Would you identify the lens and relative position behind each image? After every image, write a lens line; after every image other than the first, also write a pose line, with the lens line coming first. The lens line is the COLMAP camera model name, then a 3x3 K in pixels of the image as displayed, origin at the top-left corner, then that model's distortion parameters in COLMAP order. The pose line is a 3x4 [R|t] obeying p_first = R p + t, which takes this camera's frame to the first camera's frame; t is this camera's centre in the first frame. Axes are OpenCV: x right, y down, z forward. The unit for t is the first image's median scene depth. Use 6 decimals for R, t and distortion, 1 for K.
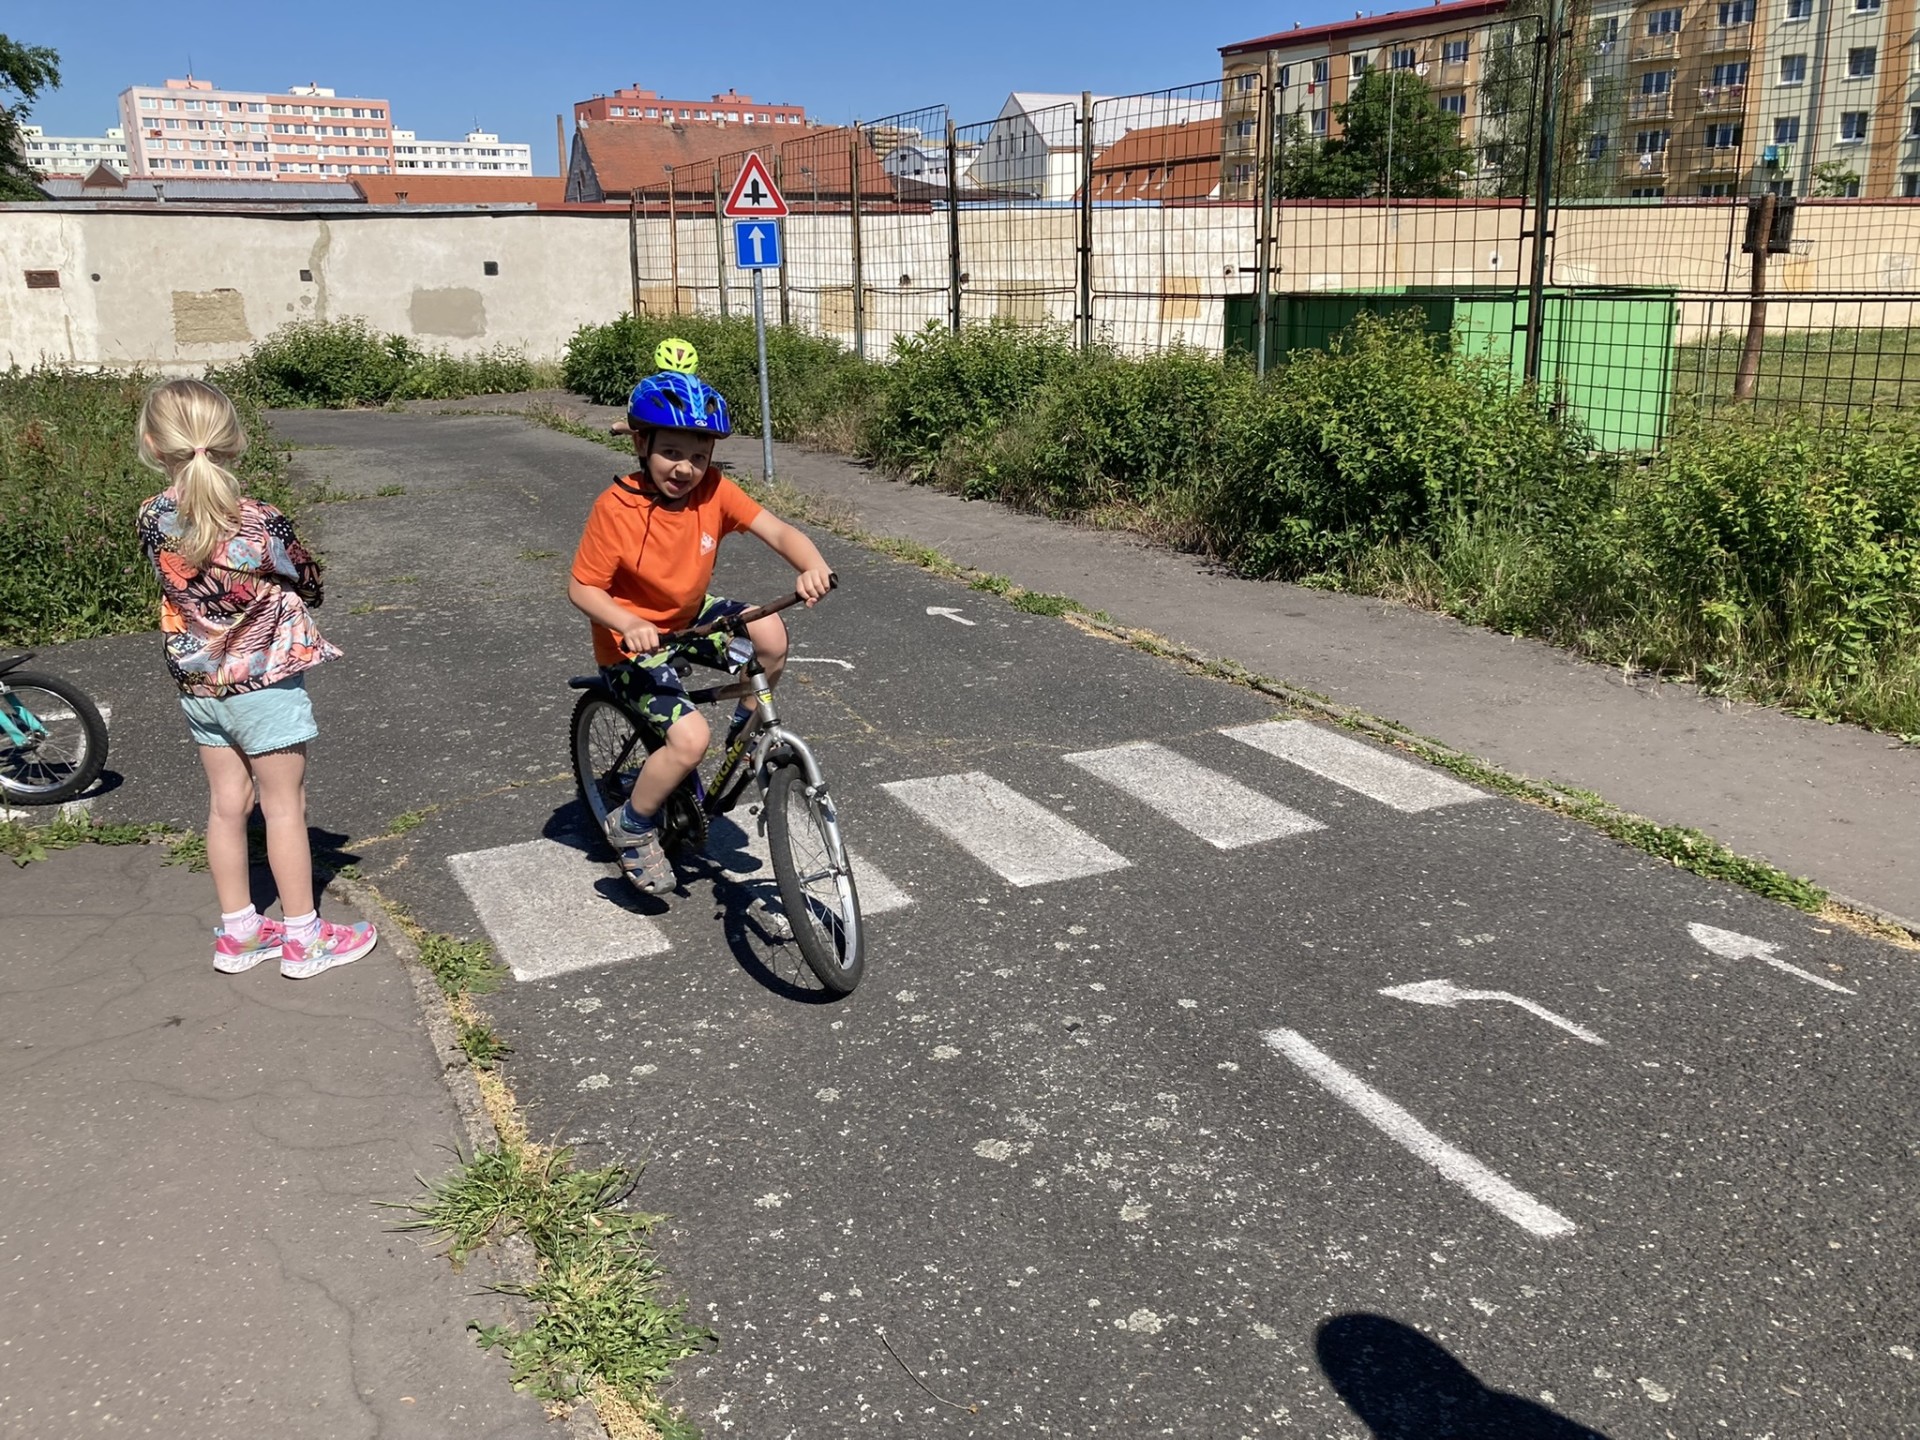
lens RADIAL K [[1551.2, 0, 963.1], [0, 1551.2, 695.0], [0, 0, 1]] dist [0.009625, -0.002212]
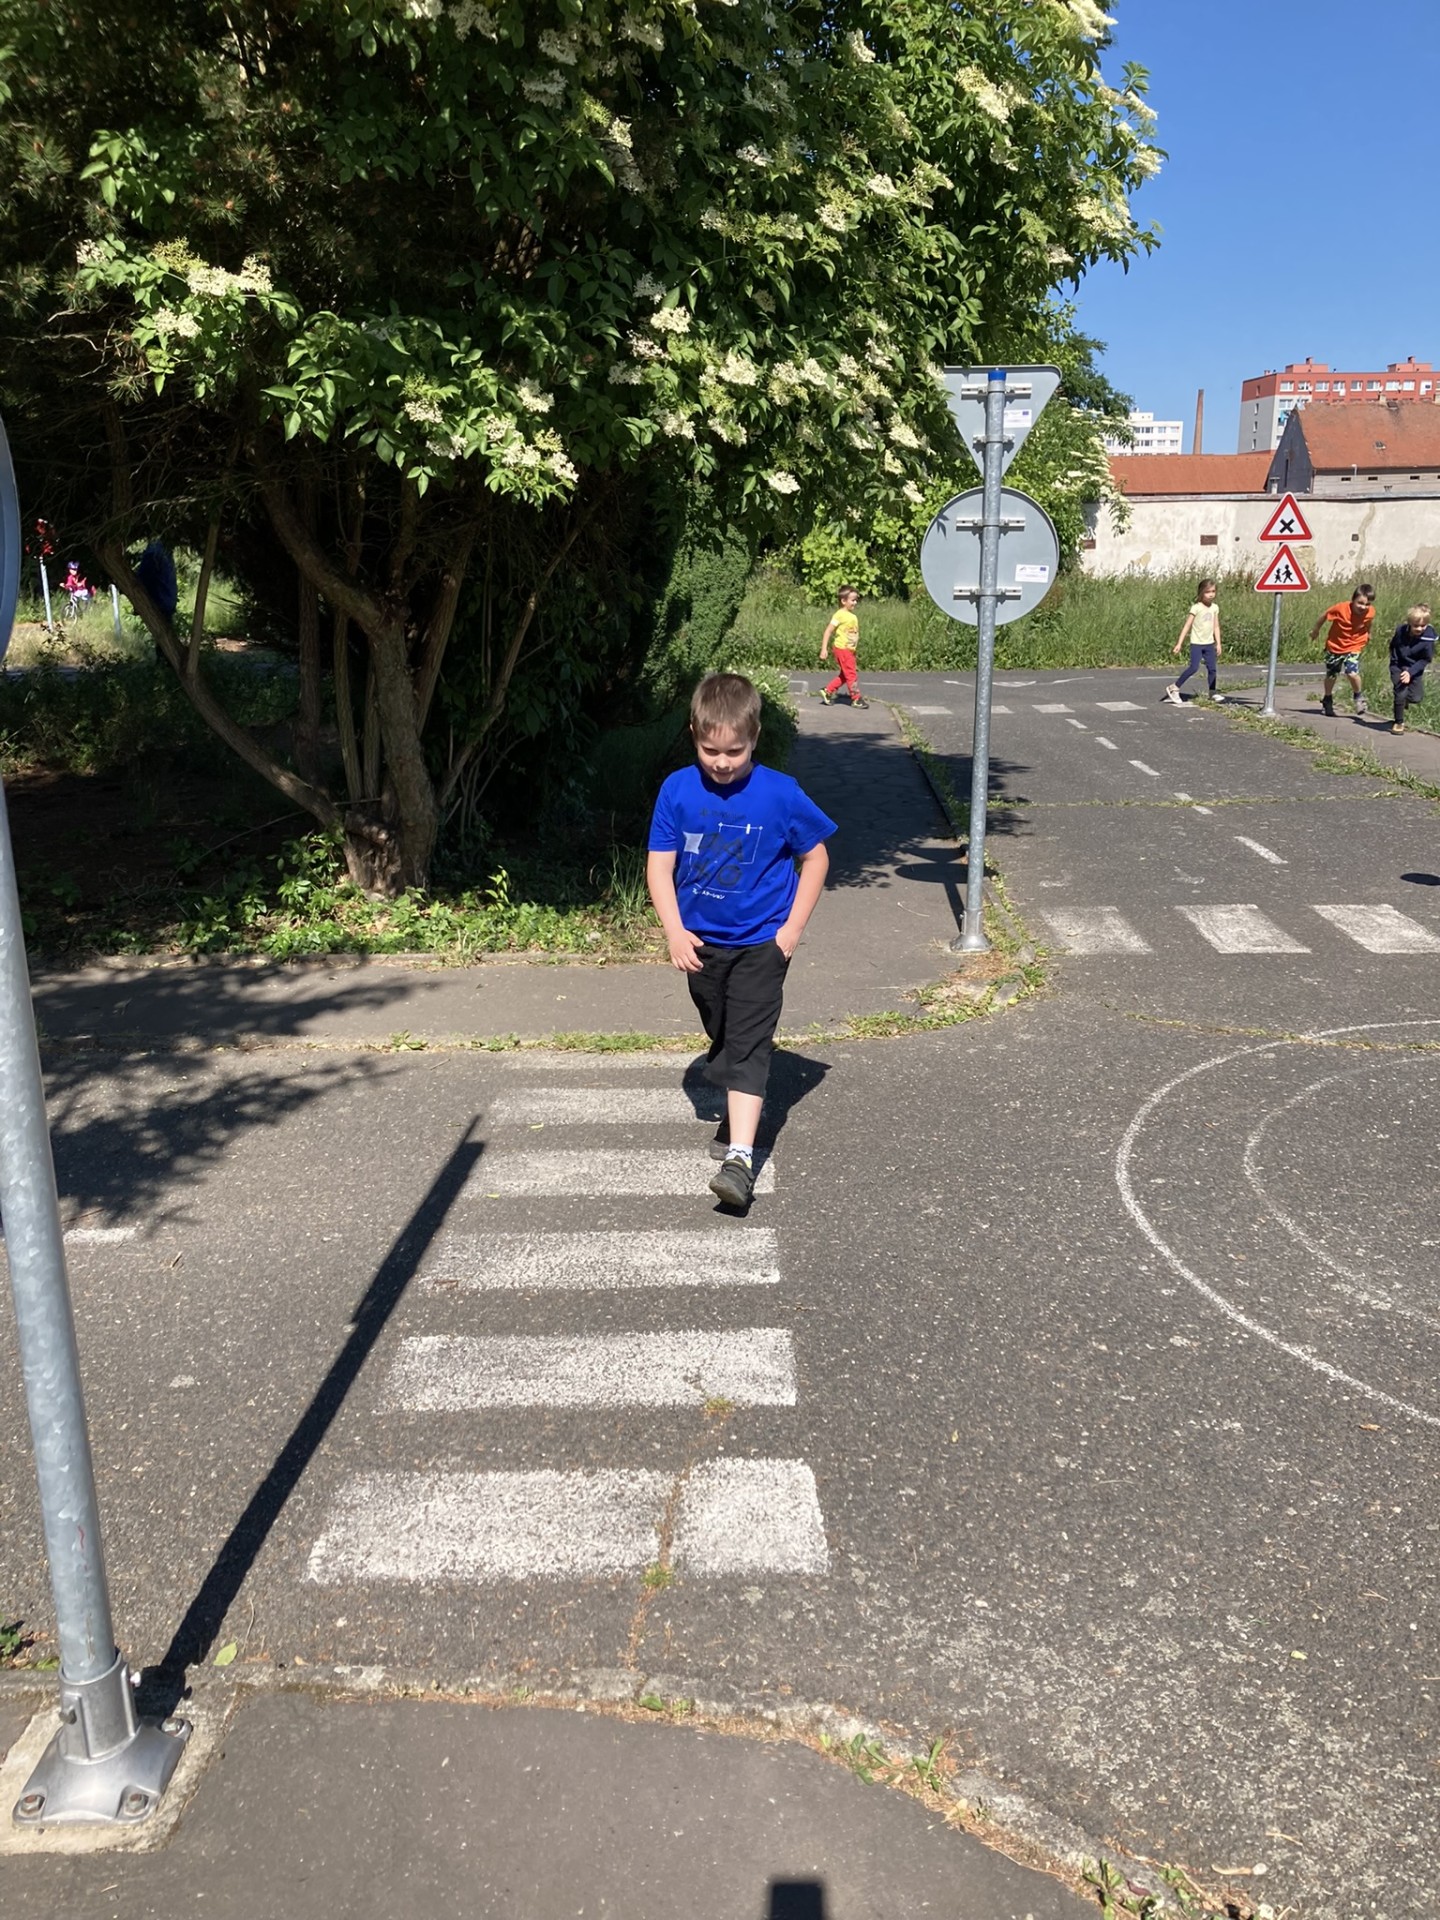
lens RADIAL K [[1596.2, 0, 720.0], [0, 1596.2, 960.0], [0, 0, 1]] dist [0.010118, 0.005496]
pose [[0.876586, 0.125602, -0.464566, -0.219862], [-0.131741, 0.991095, 0.019375, 0.258111], [0.462862, 0.044218, 0.885327, -0.887146]]
